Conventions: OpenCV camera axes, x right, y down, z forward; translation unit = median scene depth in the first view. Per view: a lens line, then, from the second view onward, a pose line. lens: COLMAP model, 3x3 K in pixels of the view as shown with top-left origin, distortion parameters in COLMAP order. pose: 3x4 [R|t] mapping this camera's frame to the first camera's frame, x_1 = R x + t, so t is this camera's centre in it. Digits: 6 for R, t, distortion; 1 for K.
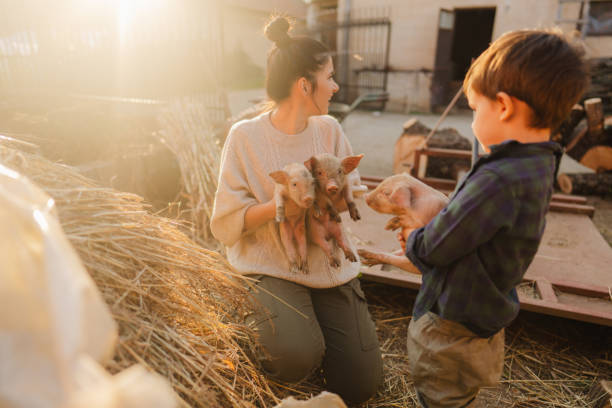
lens RADIAL K [[415.7, 0, 301.2], [0, 415.7, 196.2], [0, 0, 1]] dist [-0.001603, 0.003839]
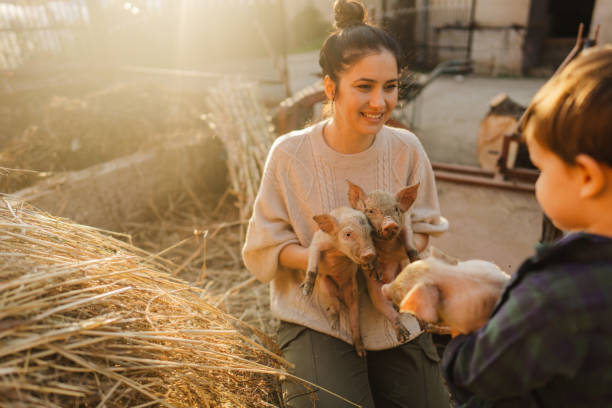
lens RADIAL K [[426.1, 0, 339.9], [0, 426.1, 195.1], [0, 0, 1]] dist [-0.005202, 0.001573]
pose [[0.996067, 0.009710, -0.088072, 0.022373], [-0.002112, 0.996296, 0.085963, -0.072174], [0.088580, -0.085439, 0.992398, 0.116450]]
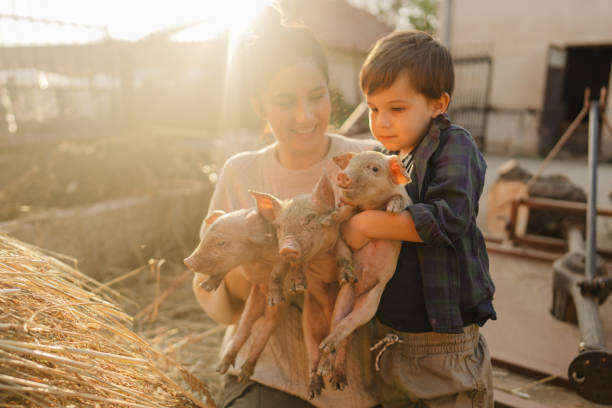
lens RADIAL K [[426.1, 0, 341.3], [0, 426.1, 195.3], [0, 0, 1]] dist [-0.005202, 0.001573]
pose [[0.990036, 0.041996, -0.134404, 0.066231], [-0.055540, 0.993570, -0.098658, -0.022772], [0.129397, 0.105140, 0.986003, 0.168393]]
